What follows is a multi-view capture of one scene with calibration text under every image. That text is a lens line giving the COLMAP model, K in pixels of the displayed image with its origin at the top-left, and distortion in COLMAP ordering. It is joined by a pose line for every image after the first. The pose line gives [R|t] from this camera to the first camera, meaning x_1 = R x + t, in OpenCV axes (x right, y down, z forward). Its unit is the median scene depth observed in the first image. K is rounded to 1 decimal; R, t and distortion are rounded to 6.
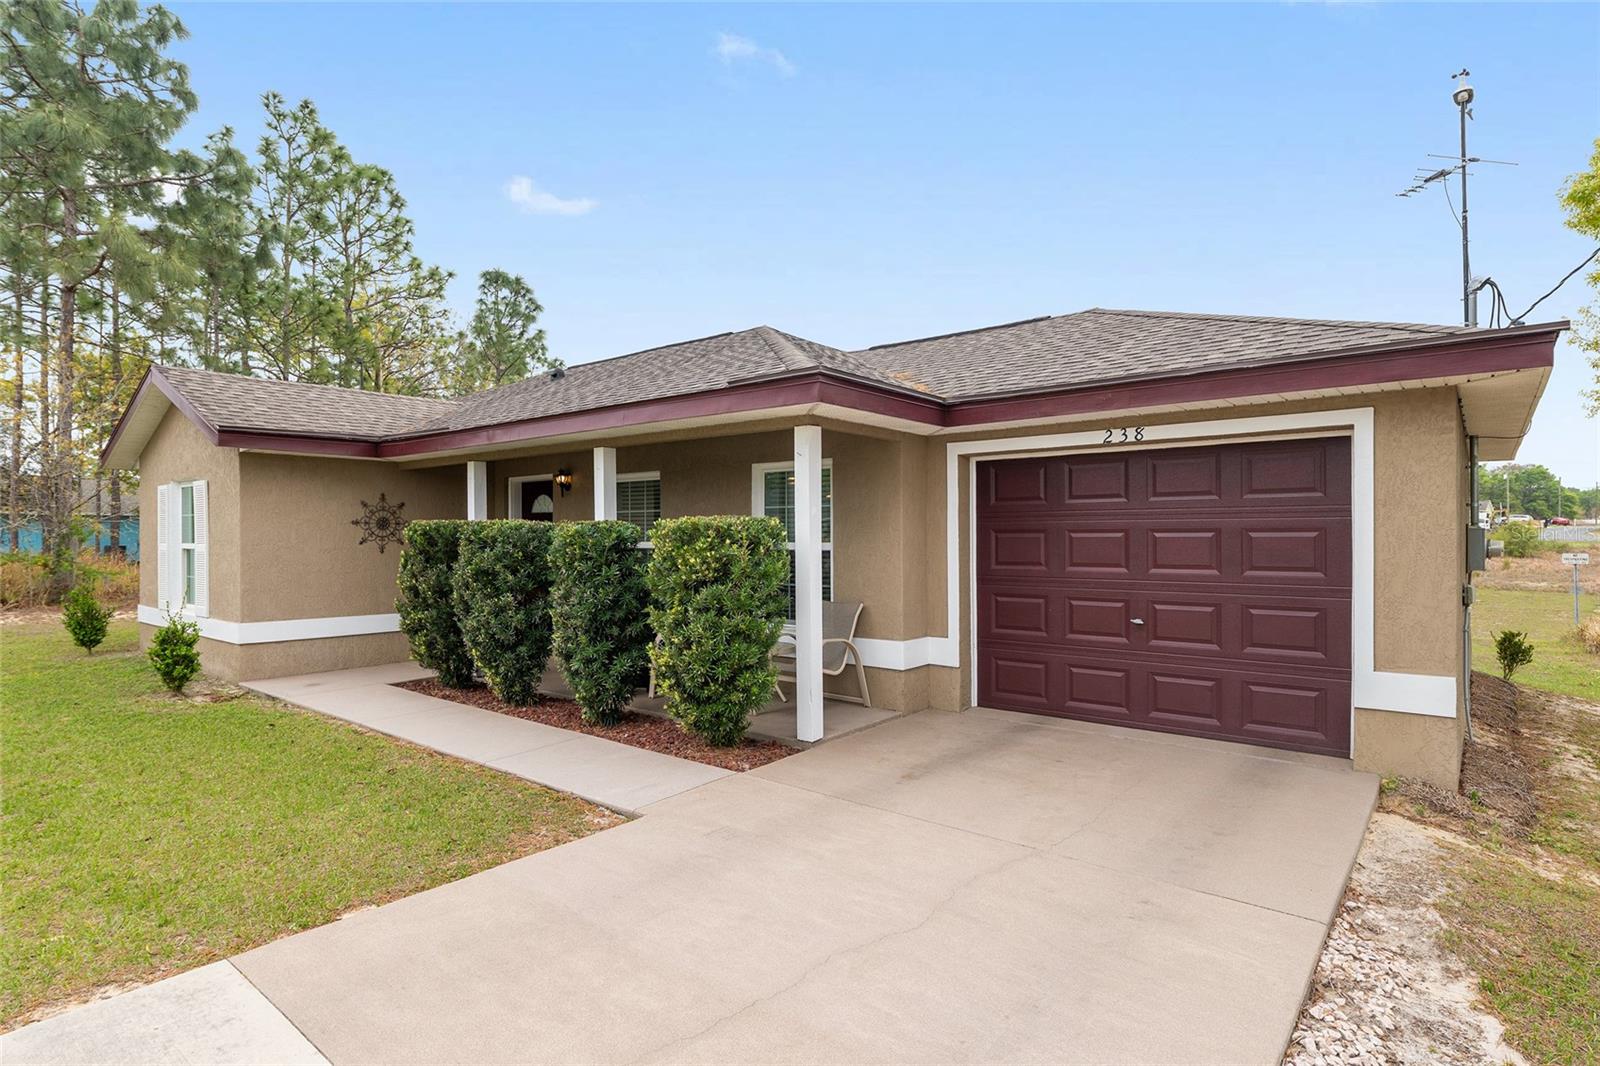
lens RADIAL K [[835.5, 0, 794.6], [0, 835.5, 535.3], [0, 0, 1]] dist [0.003735, 0.000671]
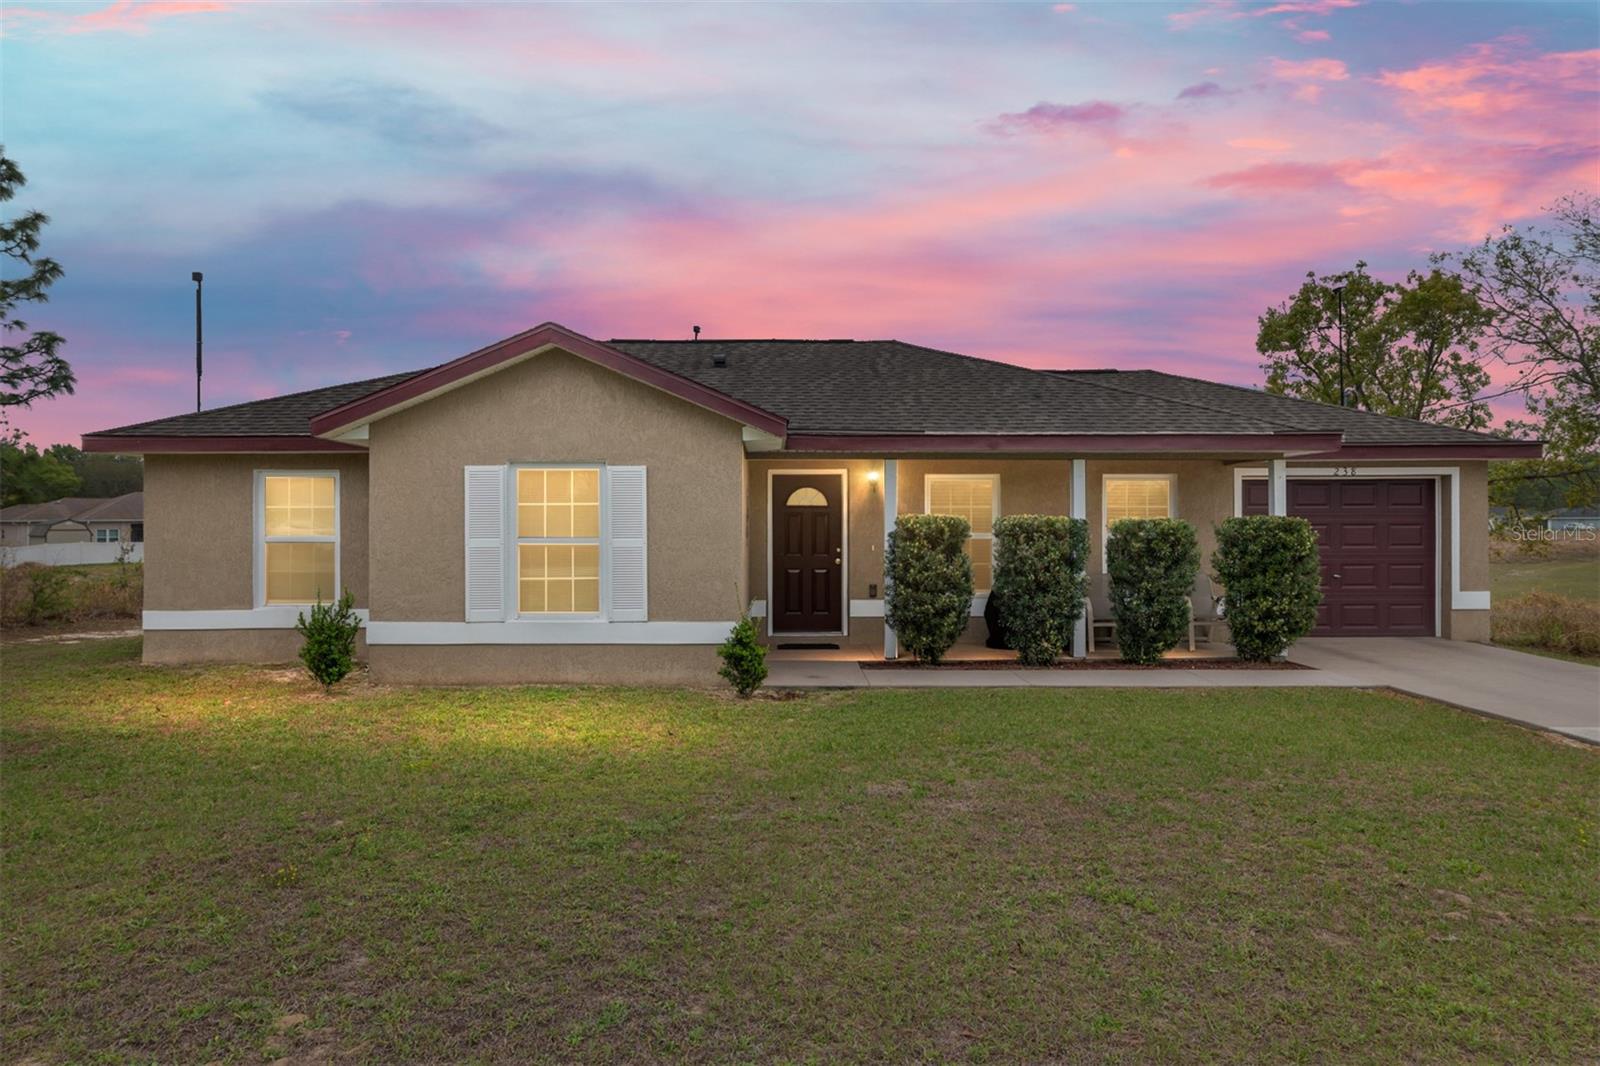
lens RADIAL K [[977.1, 0, 797.5], [0, 977.1, 518.0], [0, 0, 1]] dist [0.003096, -0.001094]
pose [[0.773267, 0.003474, 0.634071, -1.567280], [0.000889, 0.999978, -0.006563, -0.006419], [-0.634080, 0.005639, 0.773247, 0.109815]]
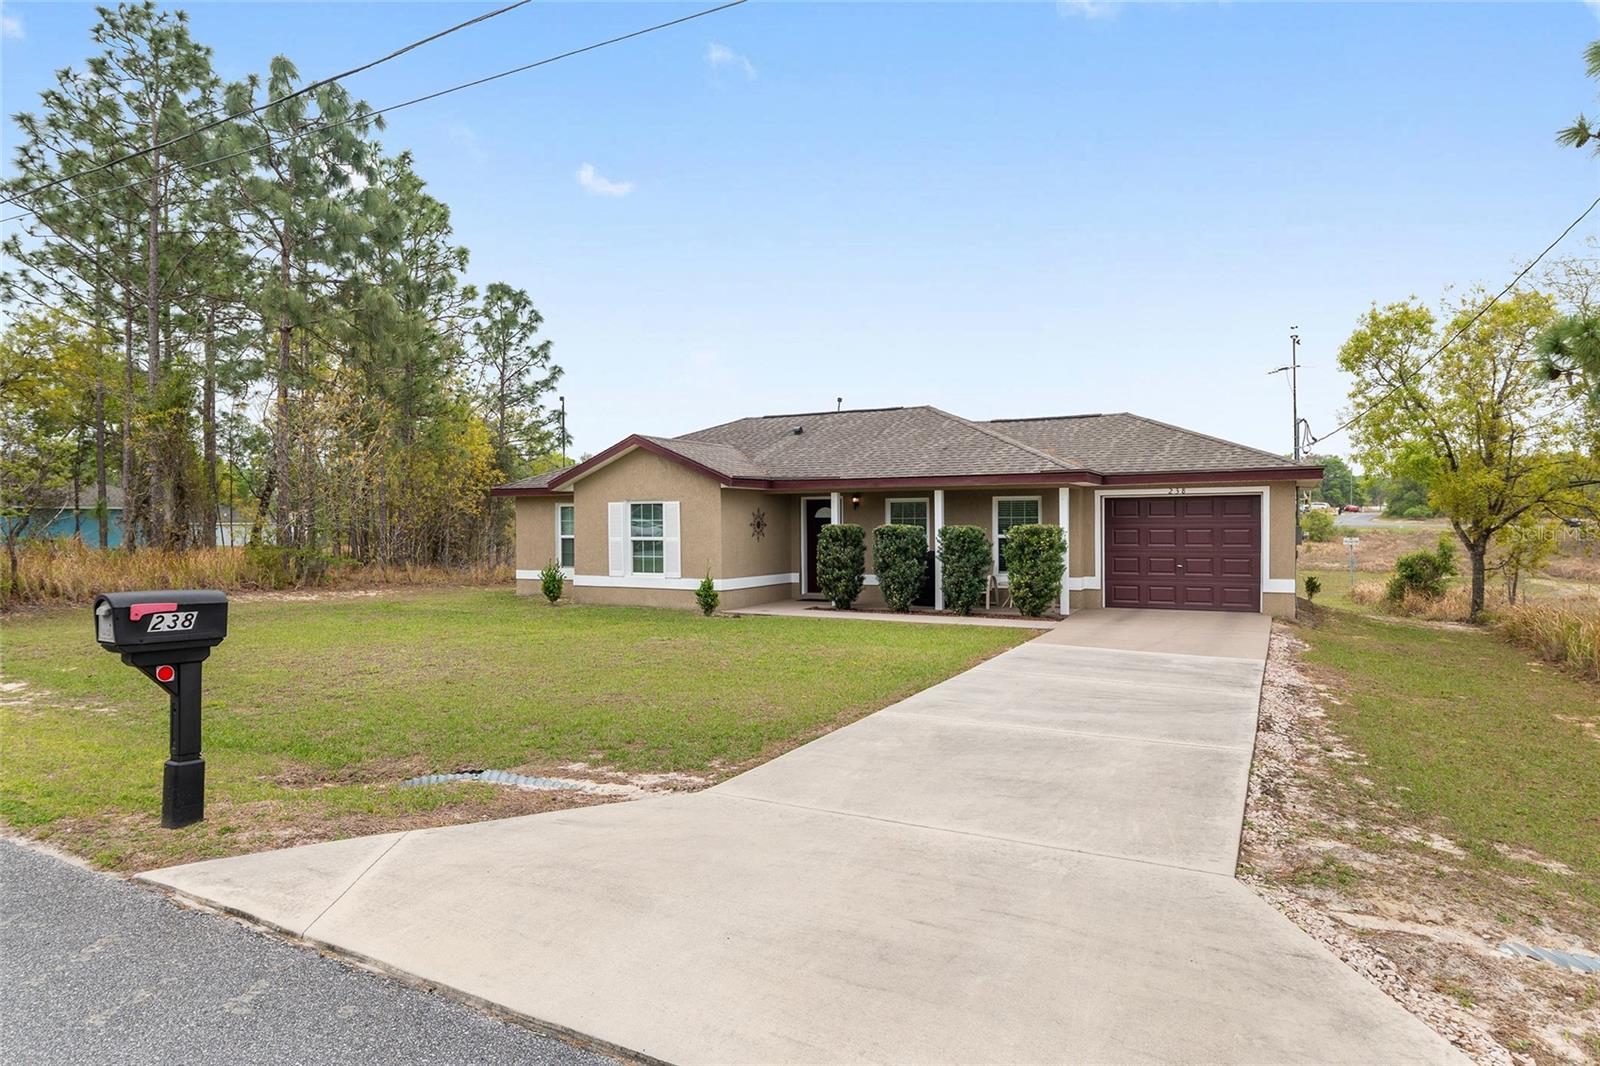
lens RADIAL K [[926.6, 0, 802.0], [0, 926.6, 540.1], [0, 0, 1]] dist [0.005062, 0.001012]
pose [[0.979156, -0.007789, 0.202962, -1.081300], [0.004148, 0.999823, 0.018357, -0.024614], [-0.203069, -0.017132, 0.979014, -1.268057]]
